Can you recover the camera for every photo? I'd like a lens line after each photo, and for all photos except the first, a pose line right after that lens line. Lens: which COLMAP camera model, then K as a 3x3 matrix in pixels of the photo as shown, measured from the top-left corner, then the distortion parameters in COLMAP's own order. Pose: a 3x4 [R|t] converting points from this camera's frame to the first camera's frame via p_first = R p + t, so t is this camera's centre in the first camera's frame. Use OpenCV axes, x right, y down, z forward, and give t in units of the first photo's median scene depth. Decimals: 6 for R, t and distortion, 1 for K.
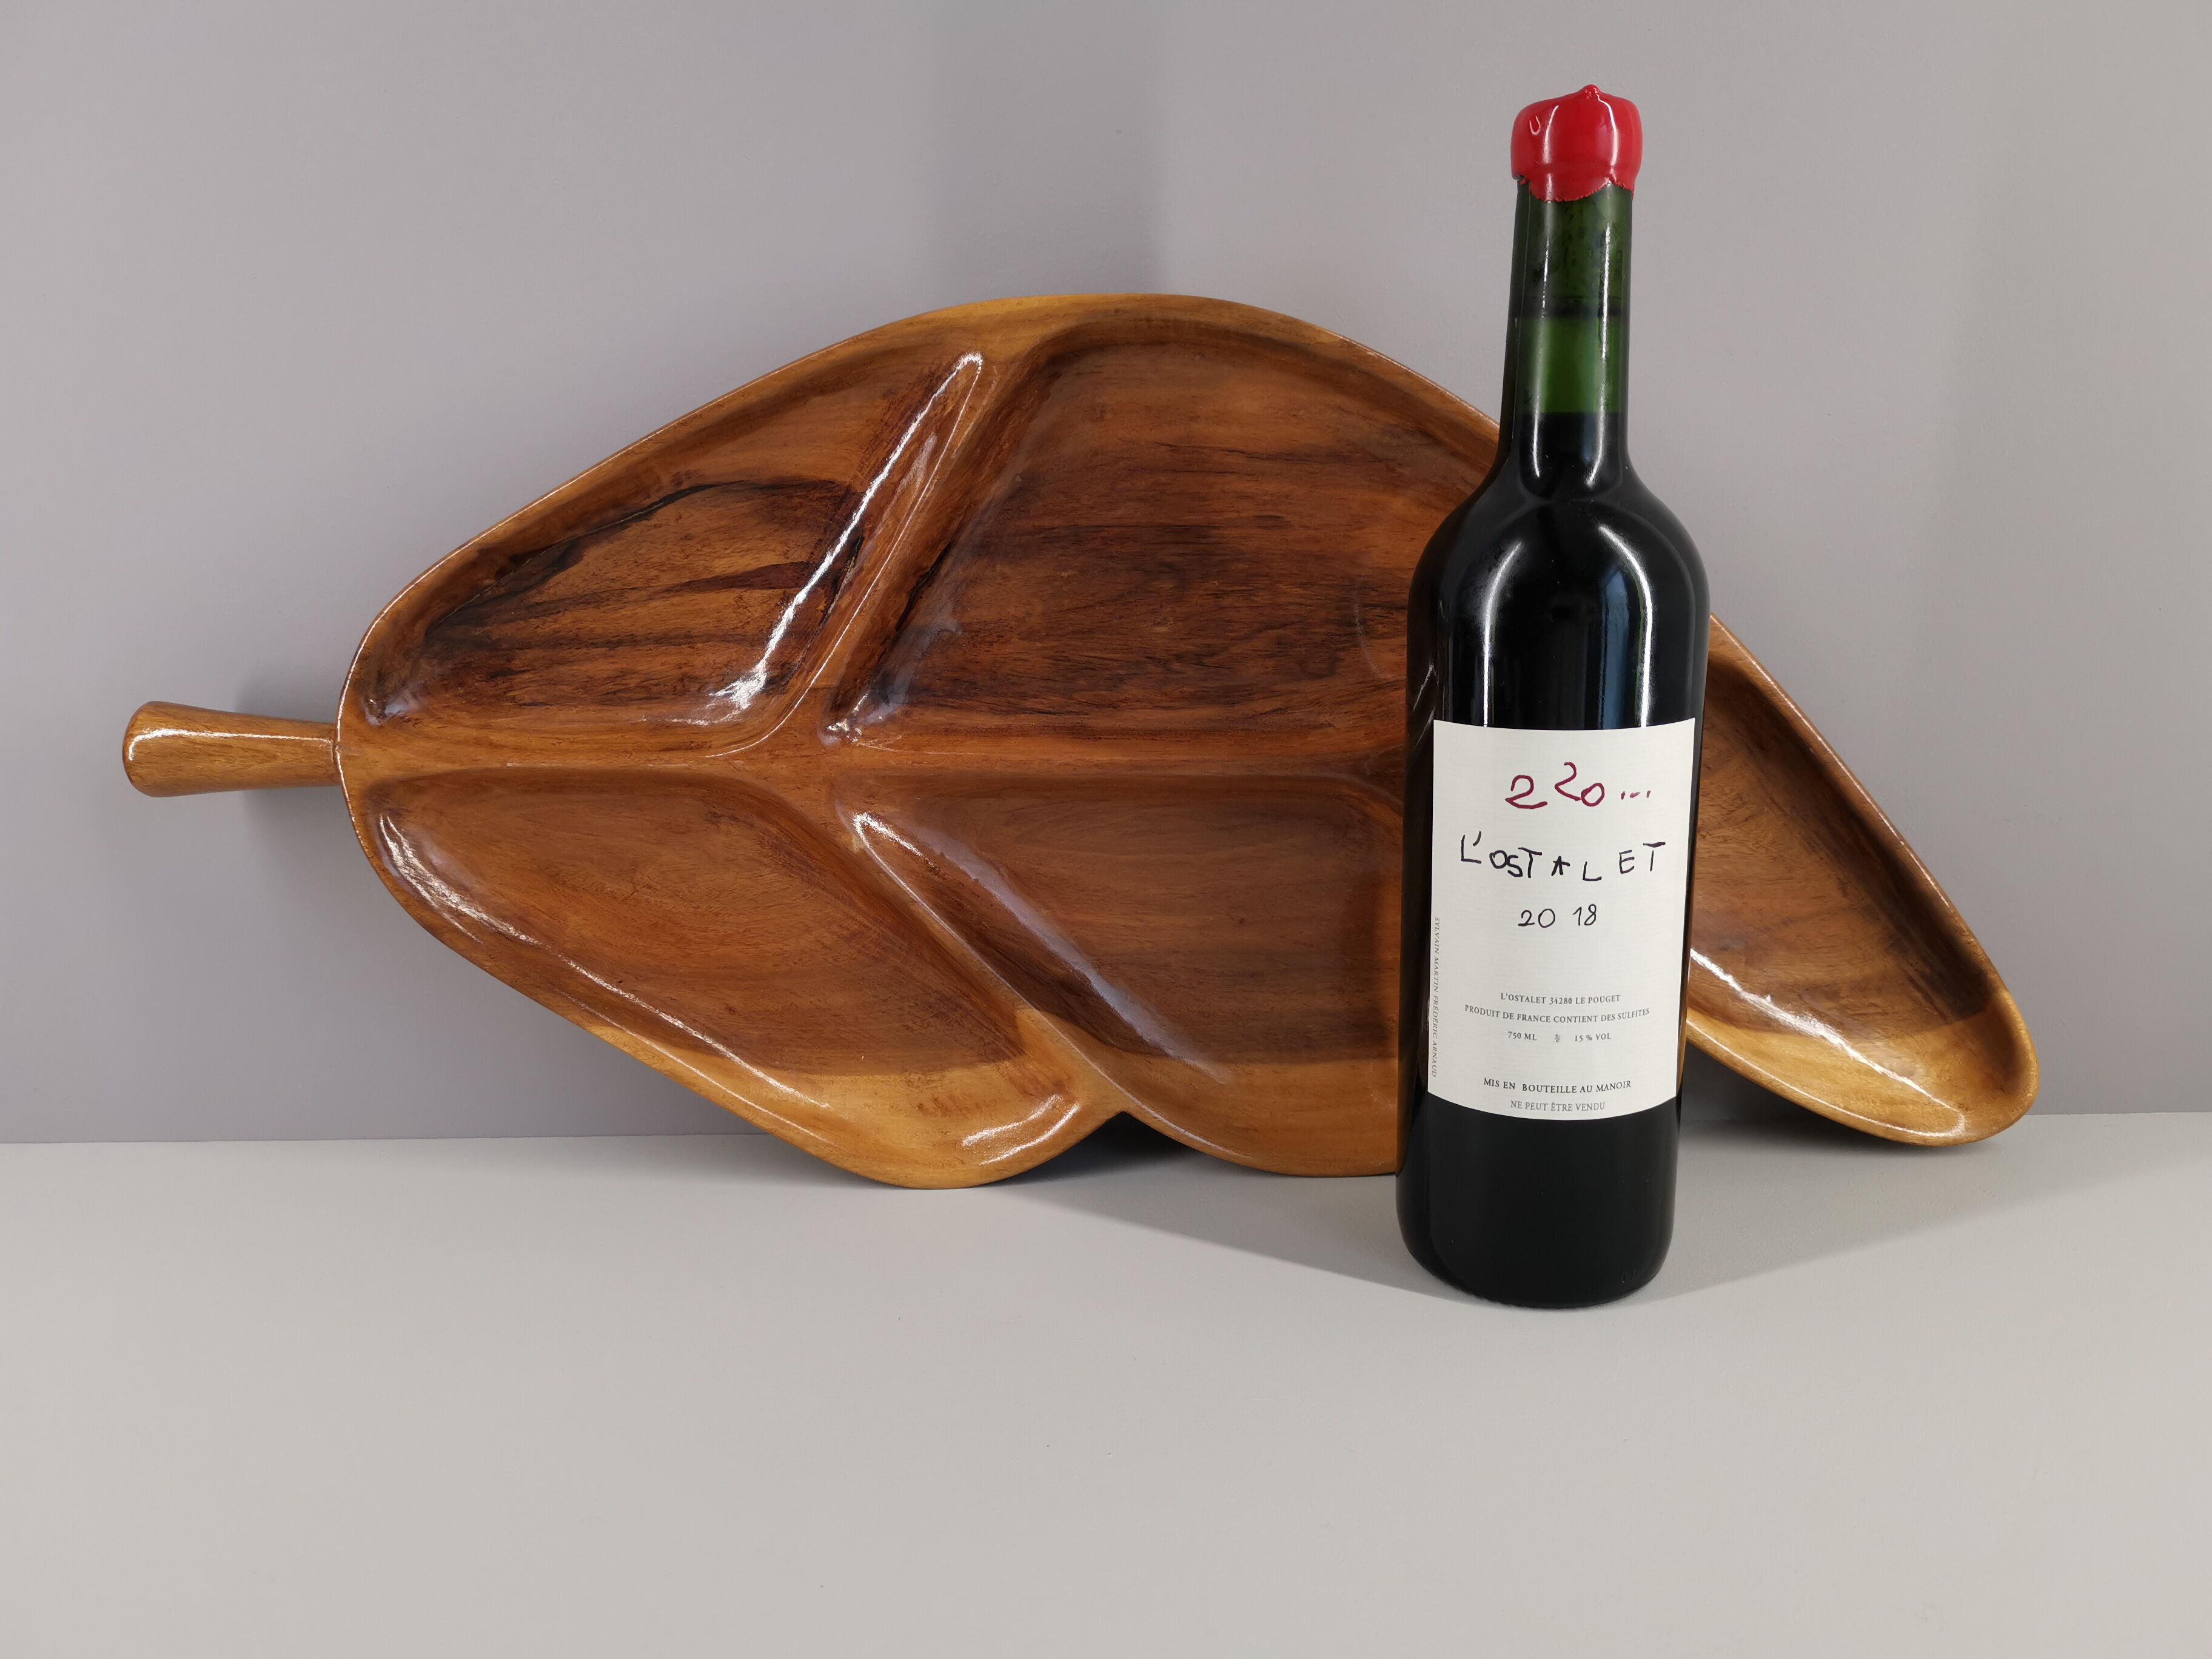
lens RADIAL K [[1739.5, 0, 1106.0], [0, 1739.5, 829.5], [0, 0, 1]] dist [0.055971, -0.126819]
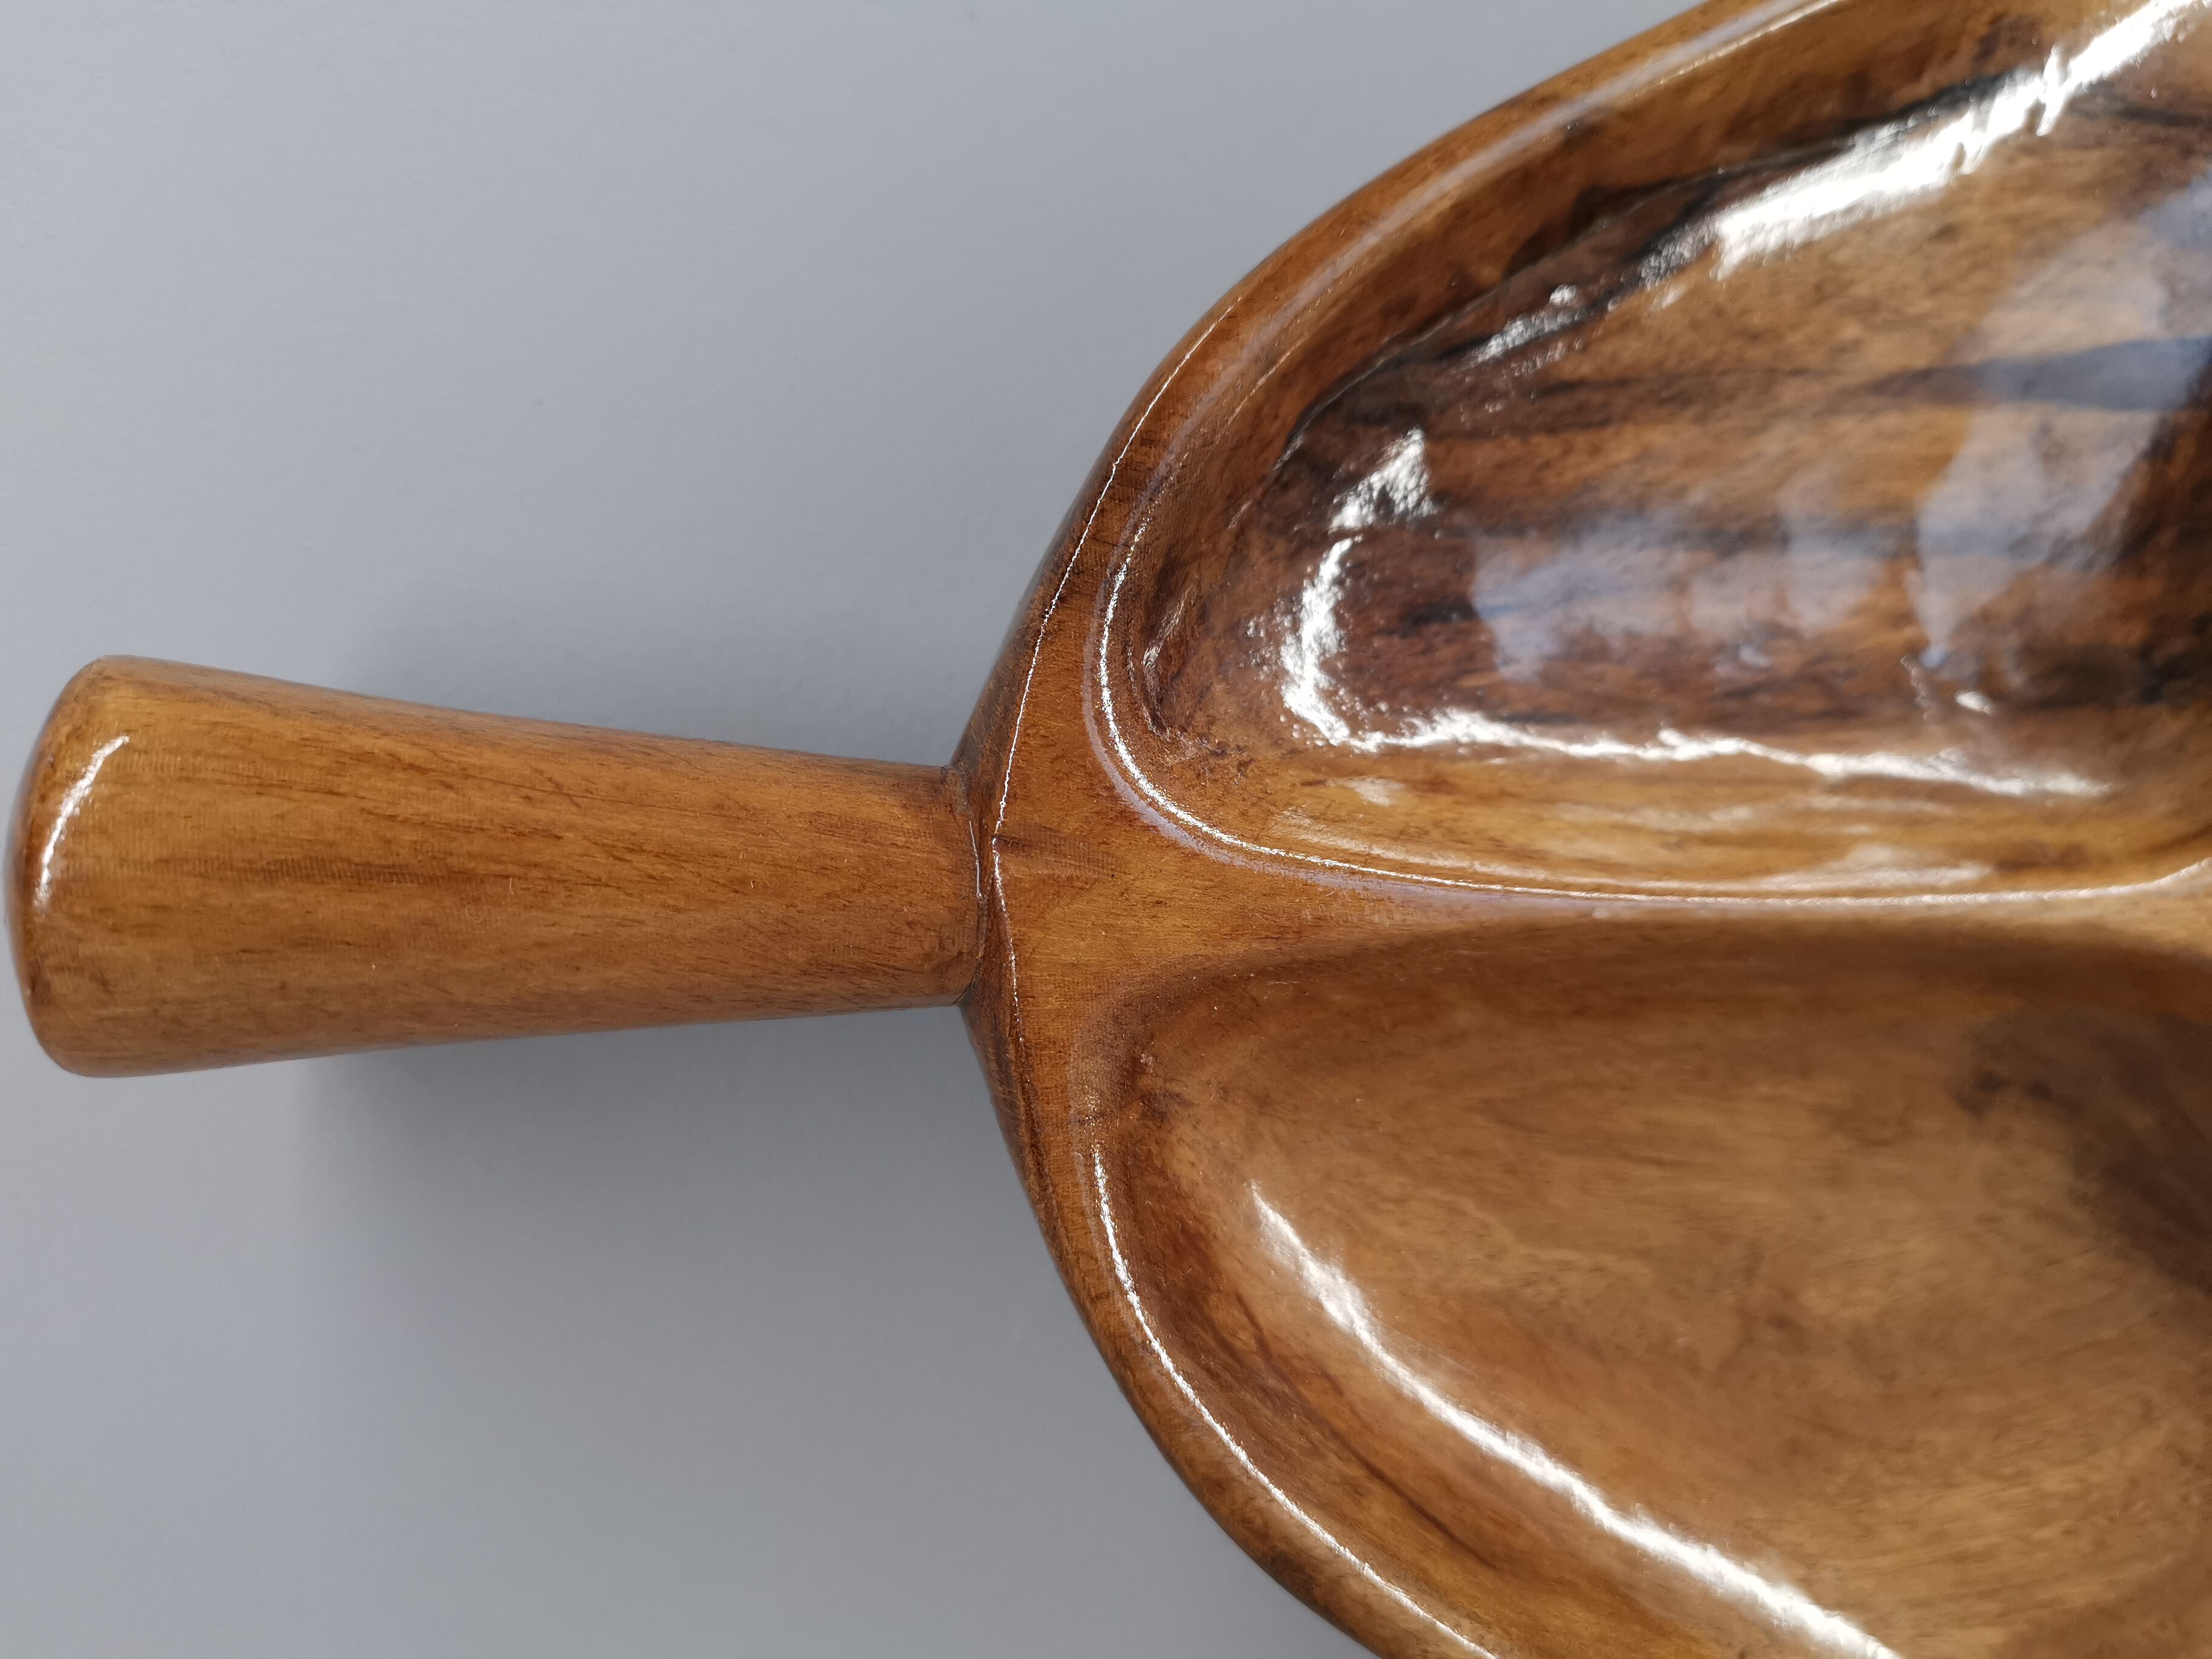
lens RADIAL K [[1739.5, 0, 1106.0], [0, 1739.5, 829.5], [0, 0, 1]] dist [0.055971, -0.126819]
pose [[0.957422, 0.009392, 0.288541, -0.482016], [0.038270, 0.986521, -0.159096, -0.009406], [-0.286146, 0.163364, 0.944157, 0.746653]]
